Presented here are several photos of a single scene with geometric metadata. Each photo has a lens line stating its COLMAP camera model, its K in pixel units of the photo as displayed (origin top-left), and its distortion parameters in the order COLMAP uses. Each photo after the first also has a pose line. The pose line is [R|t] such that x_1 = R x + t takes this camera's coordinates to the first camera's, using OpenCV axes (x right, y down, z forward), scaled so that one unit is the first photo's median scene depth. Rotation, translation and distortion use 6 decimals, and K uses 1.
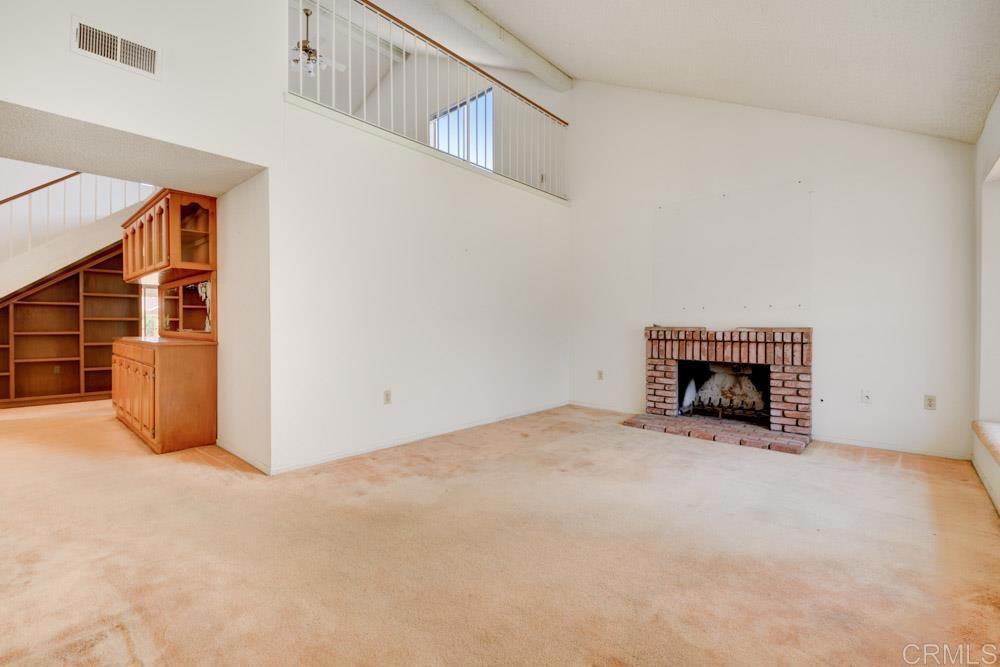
lens RADIAL K [[445.1, 0, 492.7], [0, 445.1, 333.7], [0, 0, 1]] dist [0.000666, -0.002611]
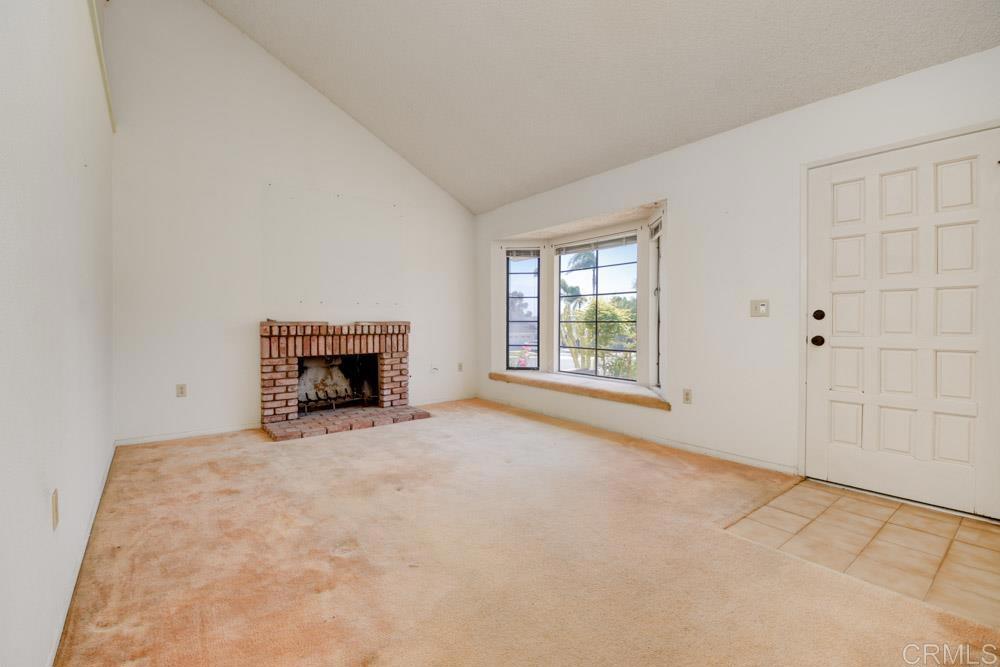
lens RADIAL K [[445.1, 0, 494.3], [0, 445.1, 328.1], [0, 0, 1]] dist [0.000666, -0.002611]
pose [[0.149023, -0.020475, 0.988622, -0.456604], [0.019673, 0.999649, 0.017738, -0.010537], [-0.988638, 0.016806, 0.149373, 0.475378]]
